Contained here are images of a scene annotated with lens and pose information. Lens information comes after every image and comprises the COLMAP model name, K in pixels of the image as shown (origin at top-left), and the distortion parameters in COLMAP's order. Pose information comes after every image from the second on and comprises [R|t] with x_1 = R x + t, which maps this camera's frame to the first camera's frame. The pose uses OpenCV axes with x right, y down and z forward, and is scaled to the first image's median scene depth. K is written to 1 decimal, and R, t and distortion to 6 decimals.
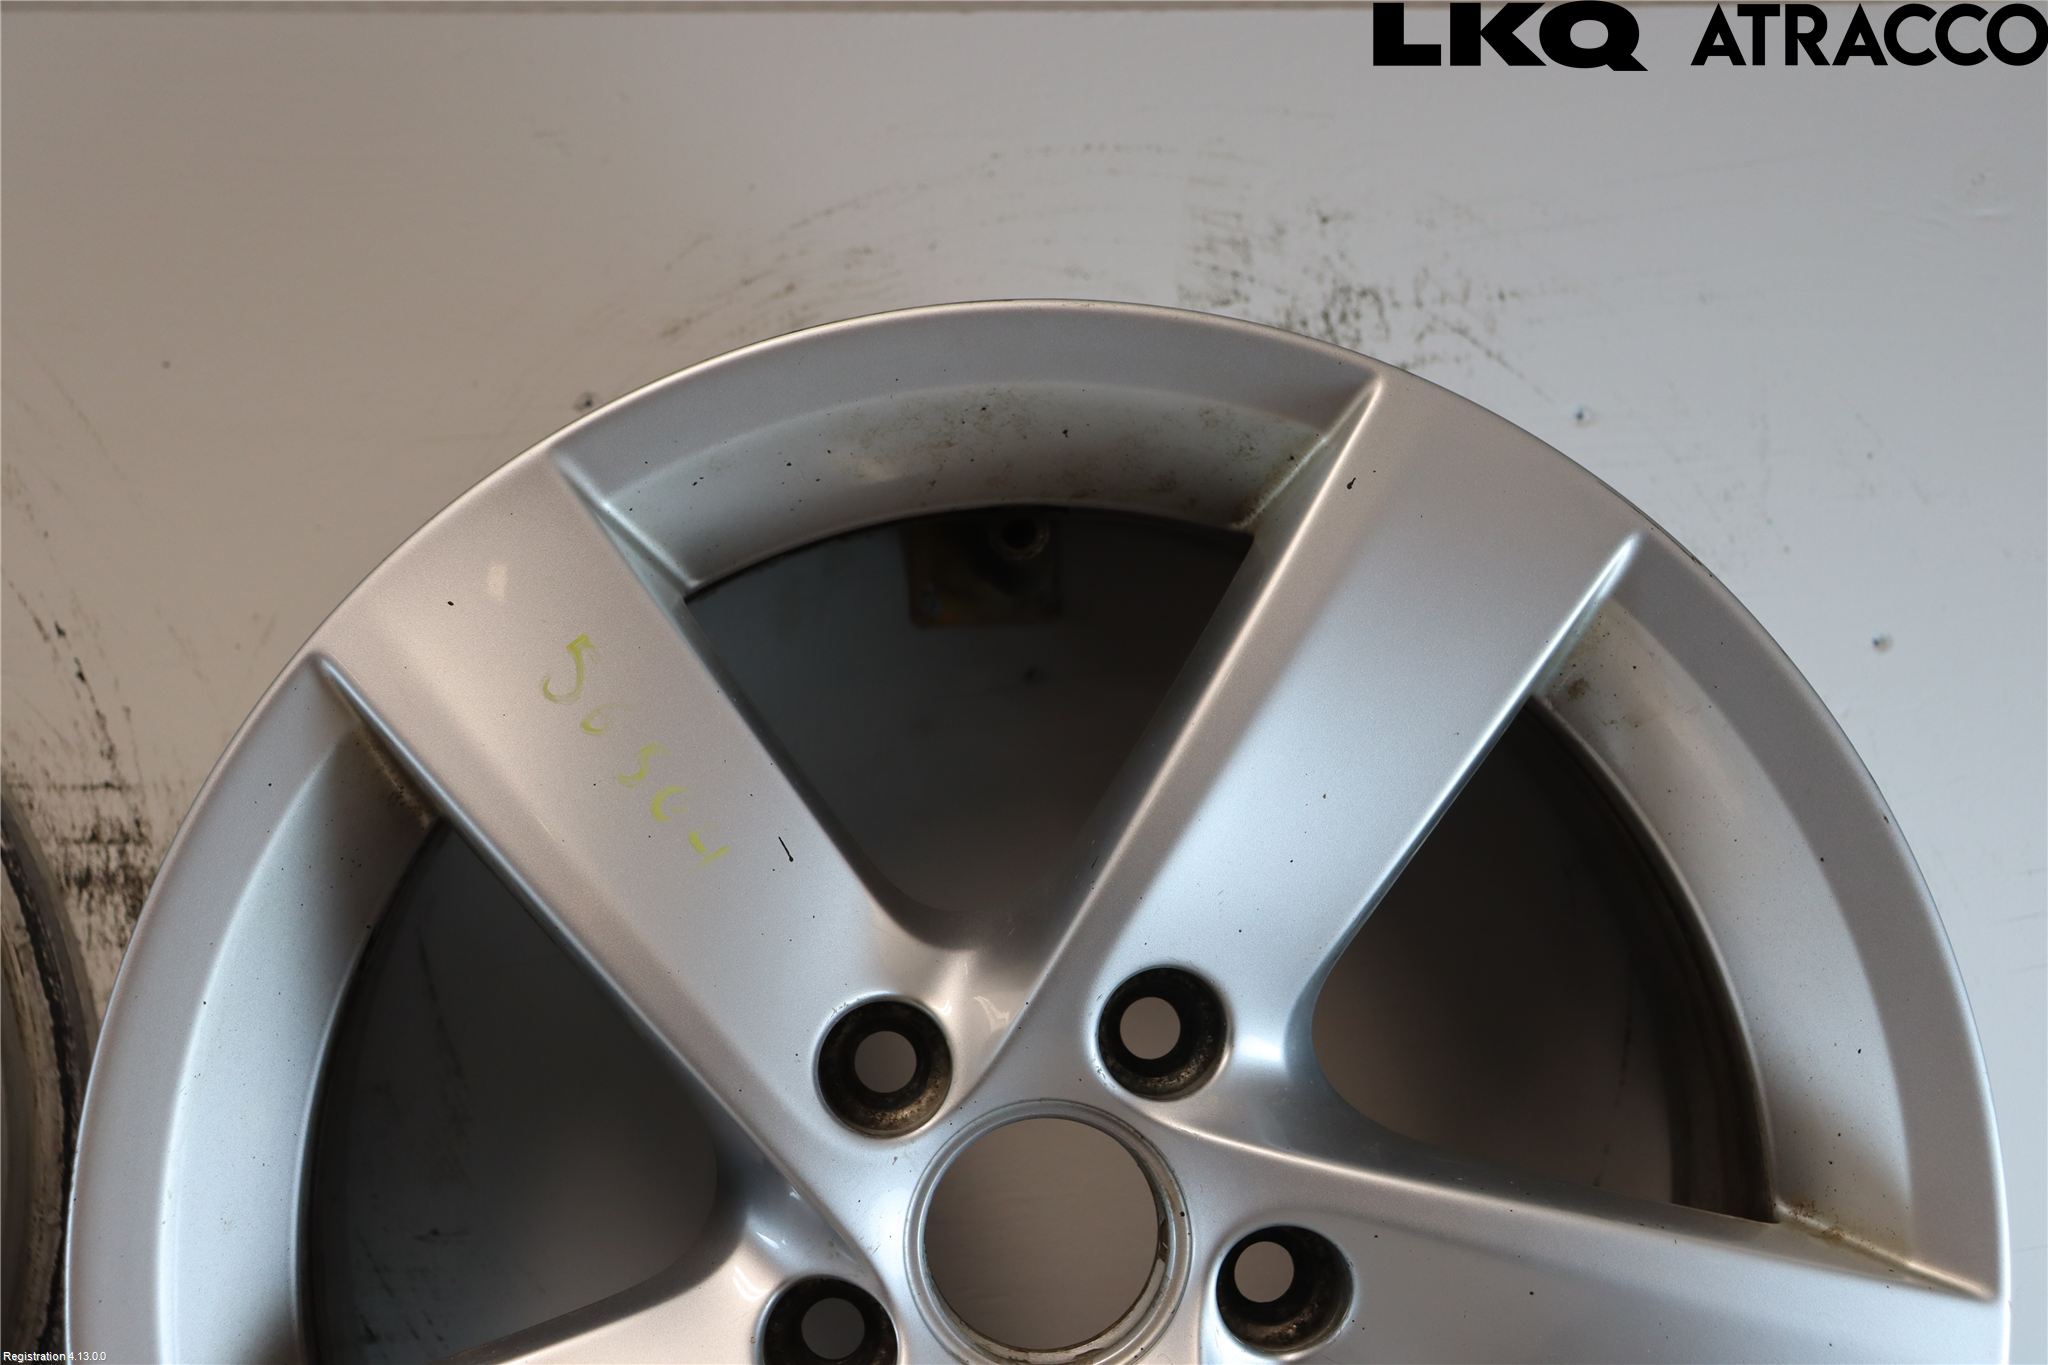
lens RADIAL K [[2817.3, 0, 1024.0], [0, 2817.3, 682.5], [0, 0, 1]] dist [0.017120, 0.118258]
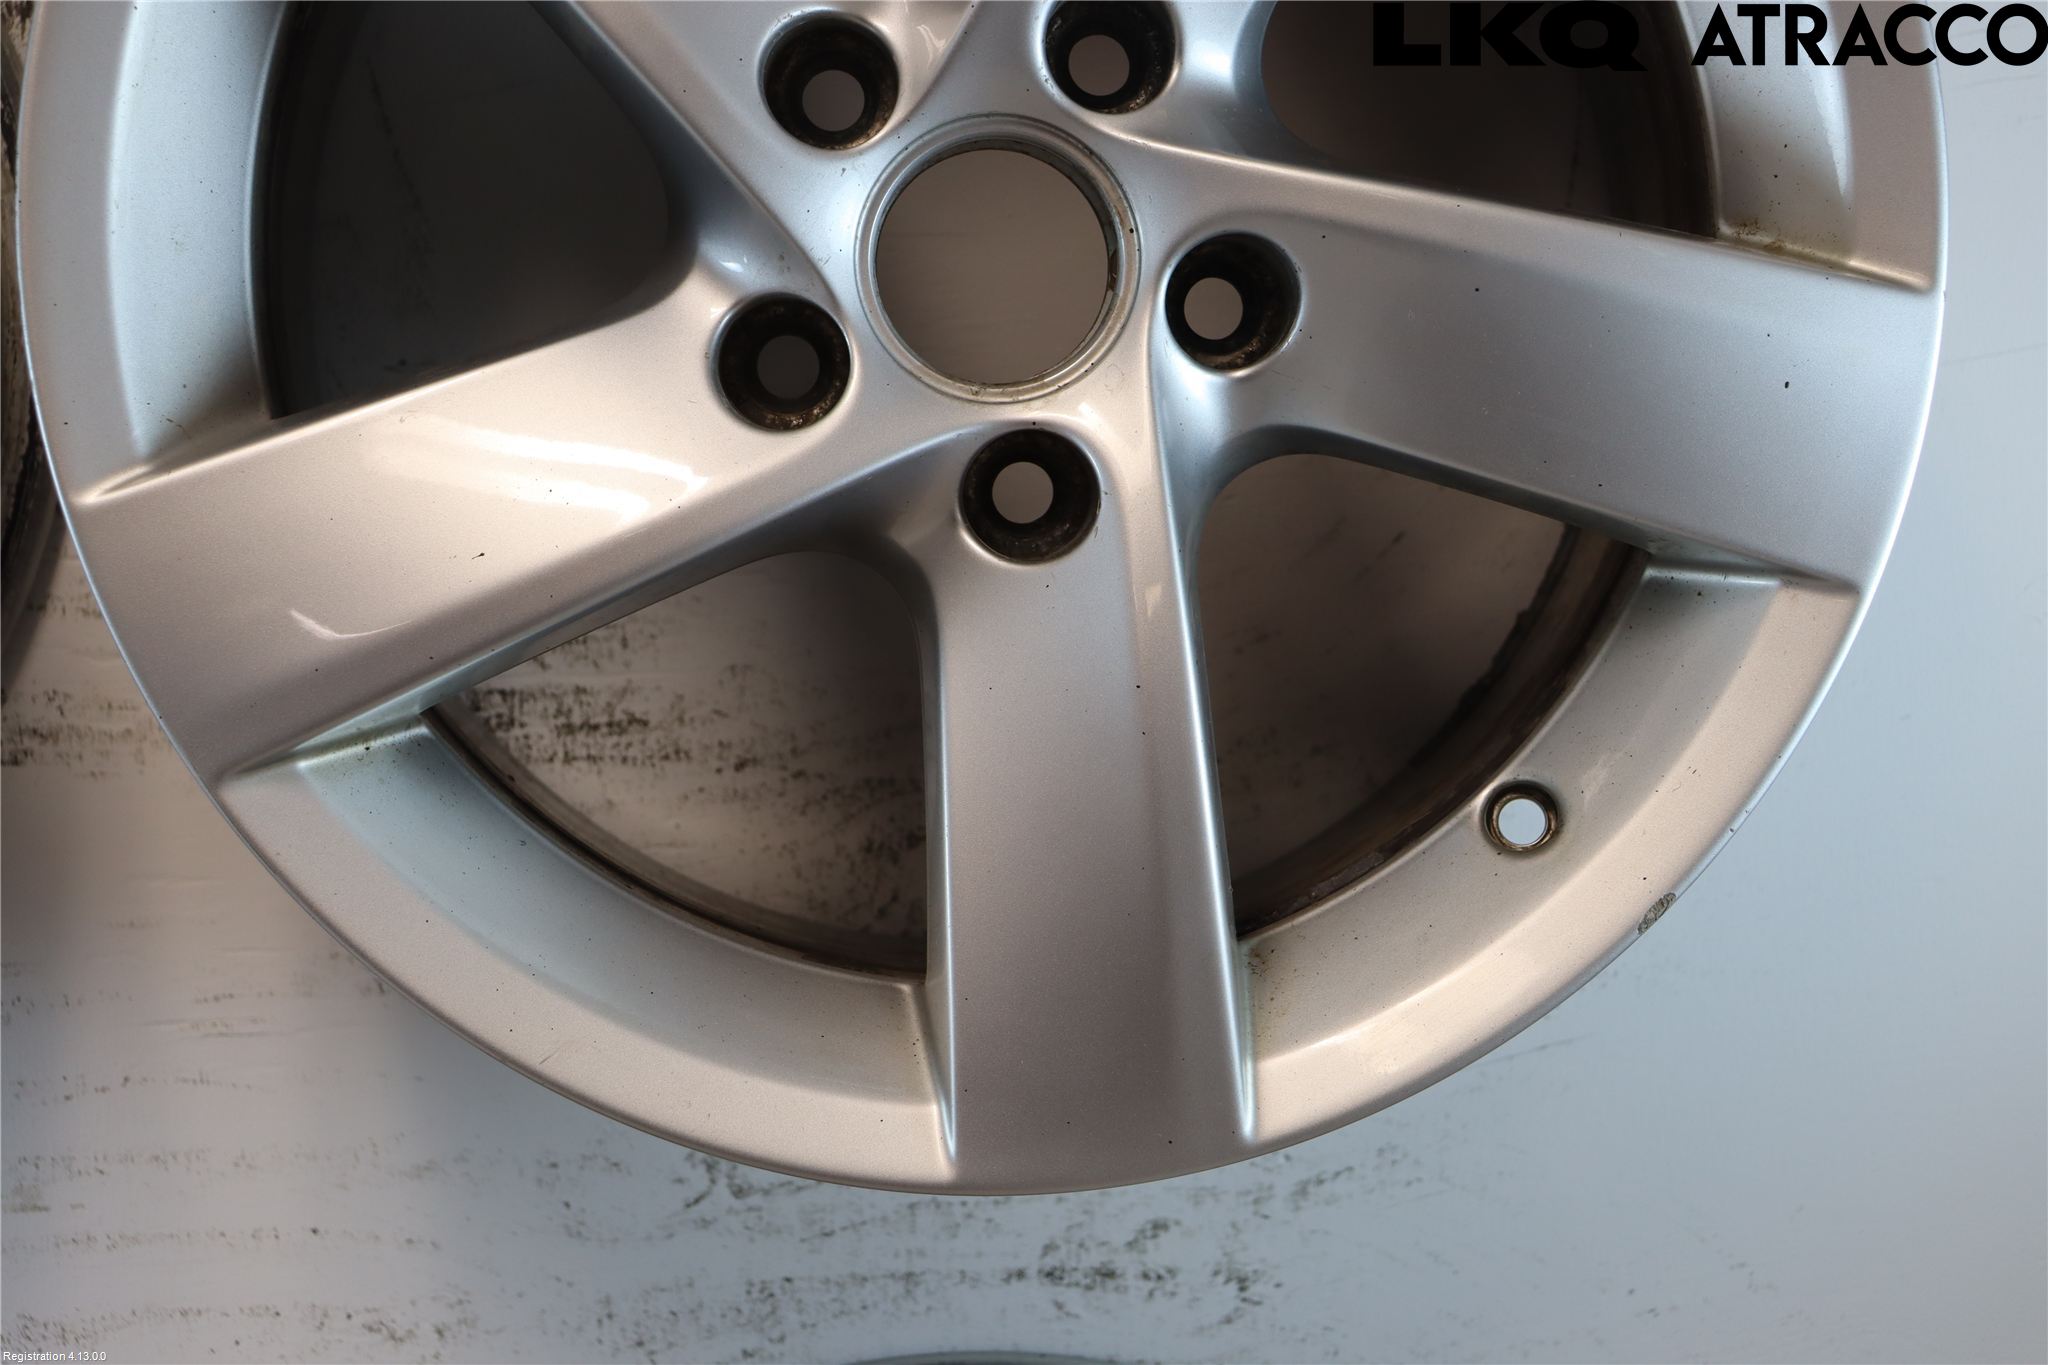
lens RADIAL K [[2674.5, 0, 1024.0], [0, 2674.5, 682.5], [0, 0, 1]] dist [-0.038659, 0.284133]
pose [[0.999861, -0.014637, 0.007965, 0.007917], [0.012962, 0.983540, 0.180223, 0.173431], [-0.010472, -0.180095, 0.983593, 0.035916]]
